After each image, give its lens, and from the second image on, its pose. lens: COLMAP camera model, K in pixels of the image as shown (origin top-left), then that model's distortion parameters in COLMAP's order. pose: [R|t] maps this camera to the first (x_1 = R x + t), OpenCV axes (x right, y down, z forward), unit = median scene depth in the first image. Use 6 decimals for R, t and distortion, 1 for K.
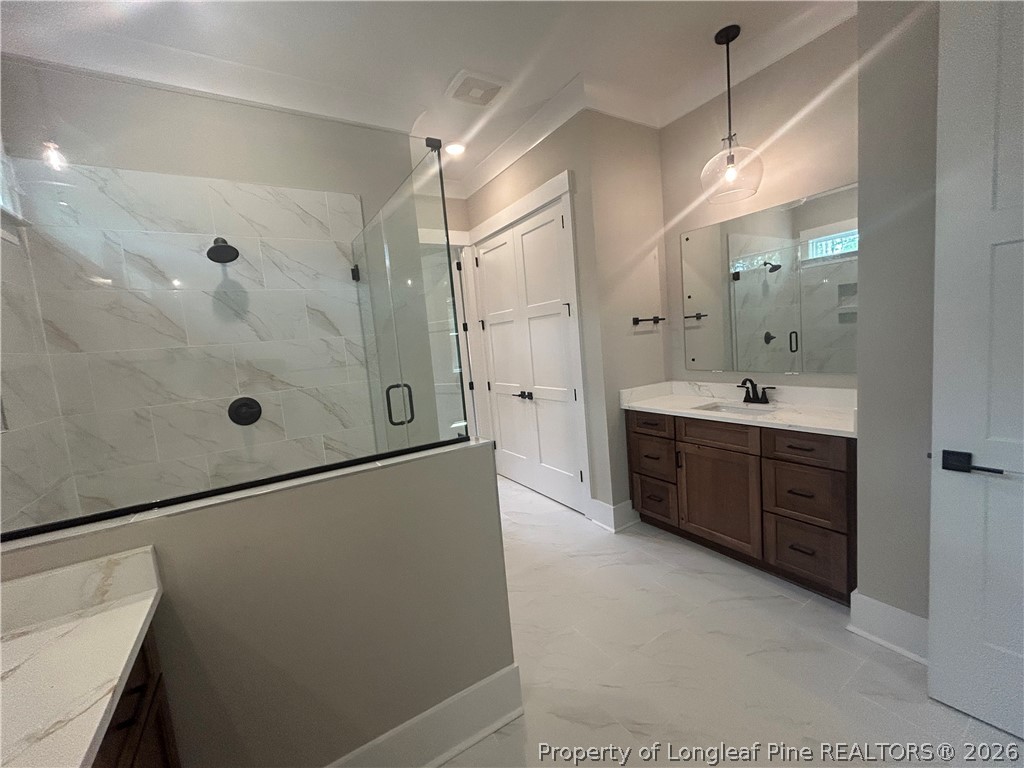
lens RADIAL K [[410.8, 0, 515.2], [0, 410.8, 381.2], [0, 0, 1]] dist [-0.001033, 0.000892]
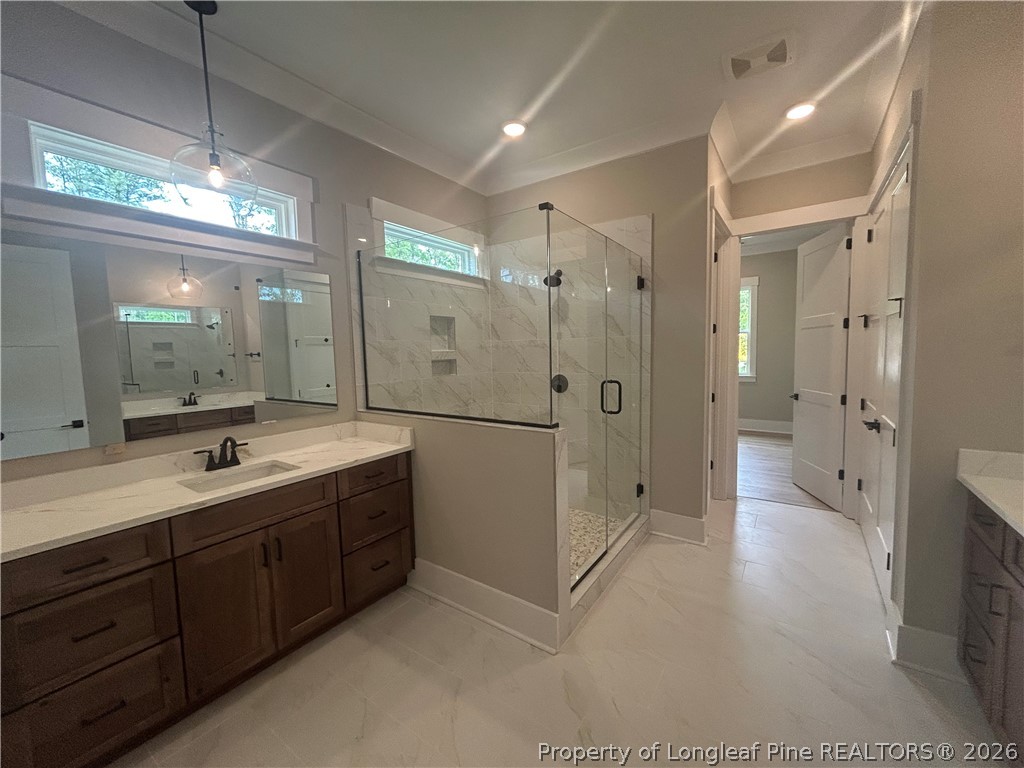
lens RADIAL K [[410.8, 0, 516.9], [0, 410.8, 383.8], [0, 0, 1]] dist [-0.001033, 0.000892]
pose [[0.393997, 0.152813, -0.906319, 0.594109], [-0.101896, 0.987265, 0.122165, -0.086338], [0.913446, 0.044218, 0.404551, 0.218351]]
